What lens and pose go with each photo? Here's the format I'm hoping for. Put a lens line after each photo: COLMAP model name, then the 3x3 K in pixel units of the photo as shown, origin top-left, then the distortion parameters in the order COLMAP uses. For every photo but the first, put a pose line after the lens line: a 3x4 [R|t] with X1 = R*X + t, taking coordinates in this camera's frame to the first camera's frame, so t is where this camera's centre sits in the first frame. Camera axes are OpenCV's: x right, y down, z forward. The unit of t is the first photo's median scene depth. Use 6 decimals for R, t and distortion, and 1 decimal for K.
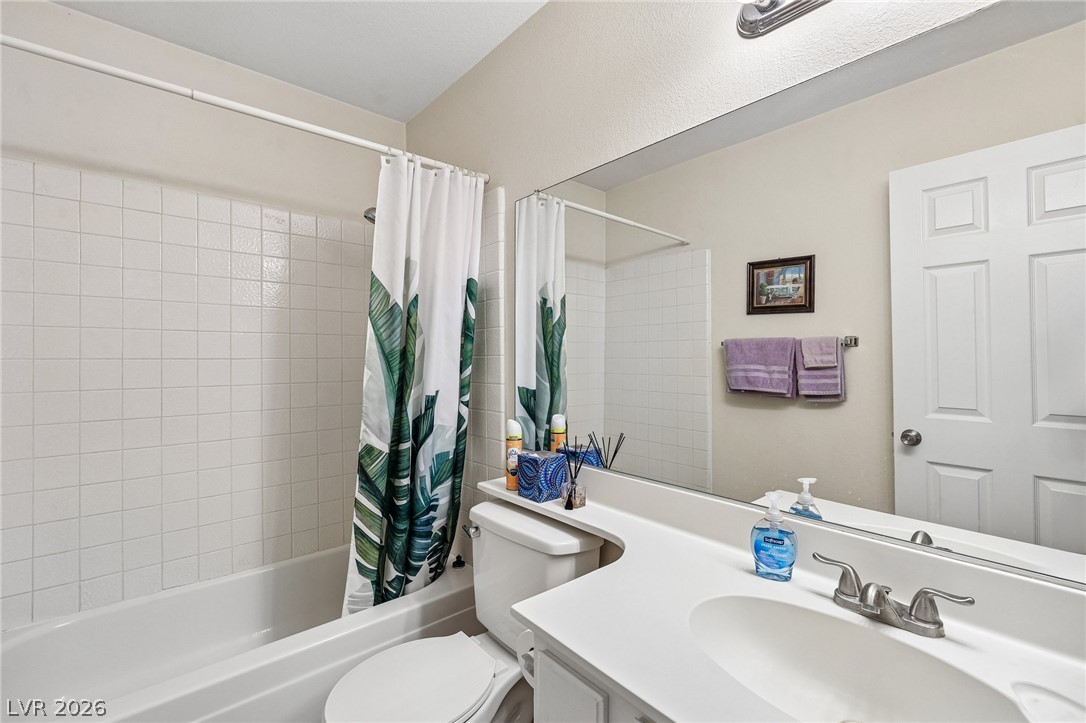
lens RADIAL K [[465.4, 0, 538.1], [0, 465.4, 362.0], [0, 0, 1]] dist [0.001273, 0.000215]
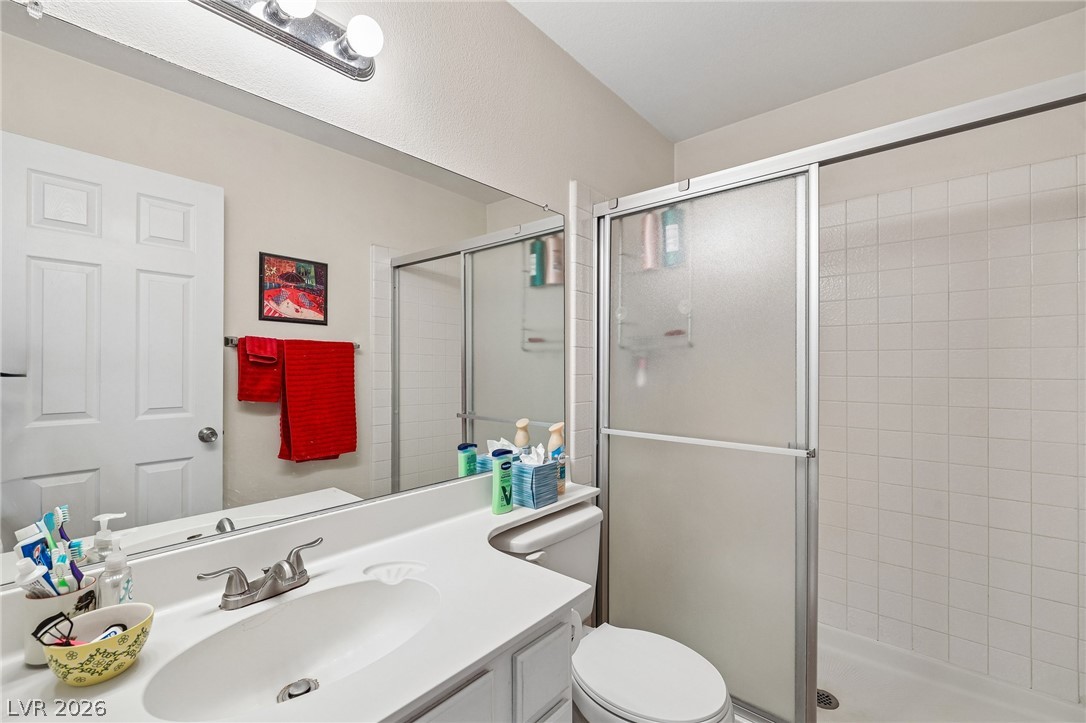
lens RADIAL K [[455.3, 0, 539.7], [0, 455.3, 350.0], [0, 0, 1]] dist [0.000190, -0.000238]
pose [[-0.153288, 0.018889, 0.988001, -0.382221], [0.010206, 0.999794, -0.017531, -0.008913], [-0.988129, 0.007396, -0.153450, 0.443812]]
